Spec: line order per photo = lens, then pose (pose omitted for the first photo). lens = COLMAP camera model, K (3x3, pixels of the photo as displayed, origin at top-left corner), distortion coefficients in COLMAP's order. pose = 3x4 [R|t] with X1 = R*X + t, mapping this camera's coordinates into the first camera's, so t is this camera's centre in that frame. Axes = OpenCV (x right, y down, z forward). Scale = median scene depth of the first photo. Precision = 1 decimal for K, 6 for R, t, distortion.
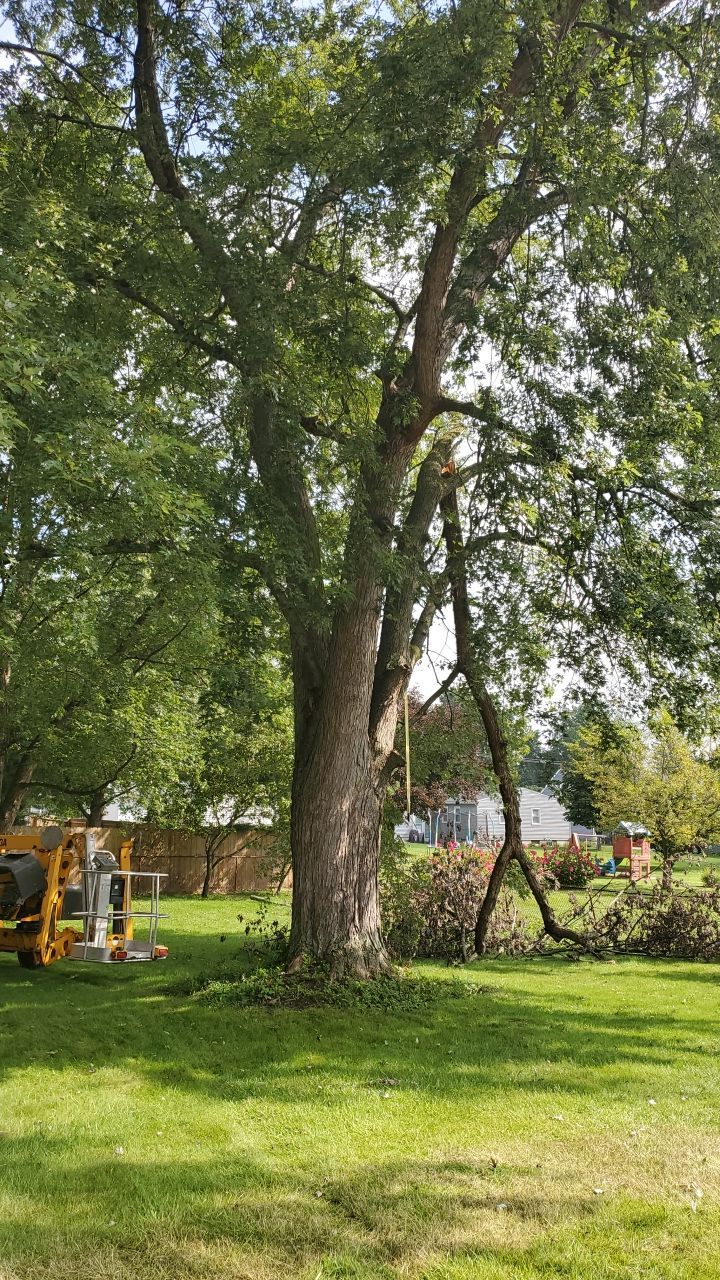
lens RADIAL K [[981.5, 0, 370.1], [0, 981.5, 640.9], [0, 0, 1]] dist [0.000756, -0.005326]
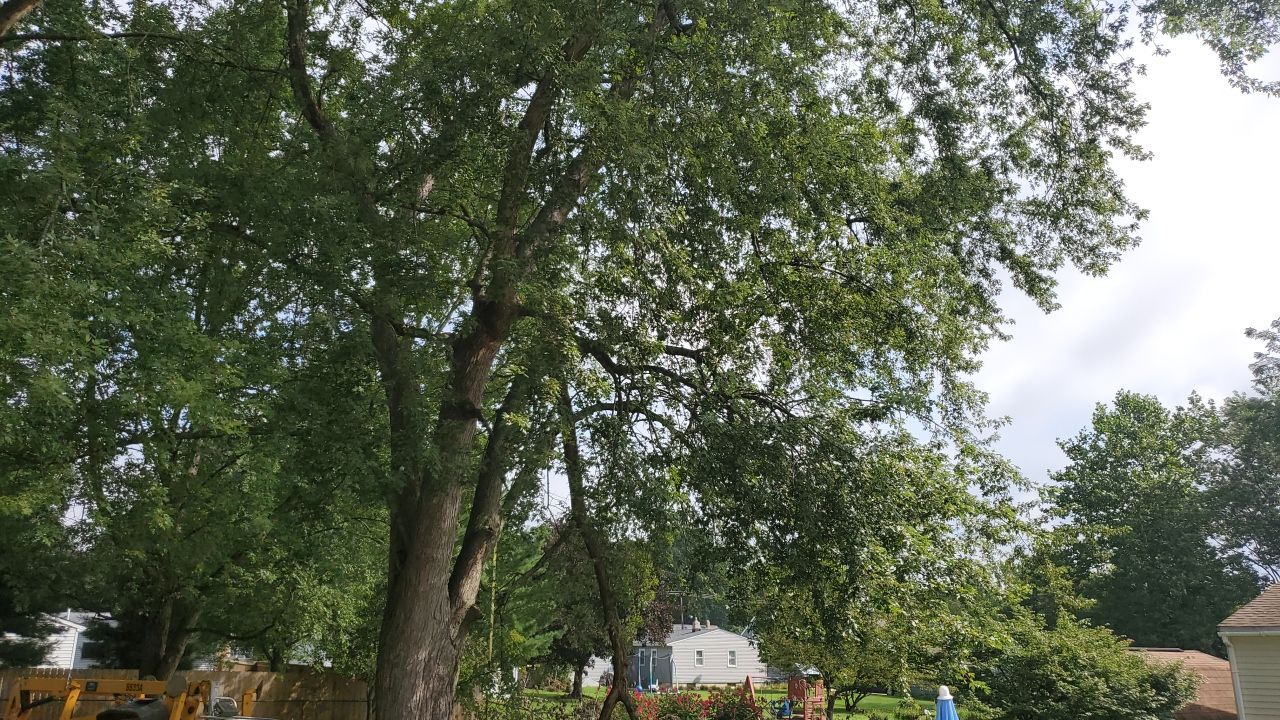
lens RADIAL K [[981.5, 0, 637.9], [0, 981.5, 360.7], [0, 0, 1]] dist [0.000756, -0.005326]
pose [[0.998677, 0.007622, 0.050860, 0.139090], [-0.001671, 0.993243, -0.116044, -0.036701], [-0.051401, 0.115806, 0.991941, -0.172438]]
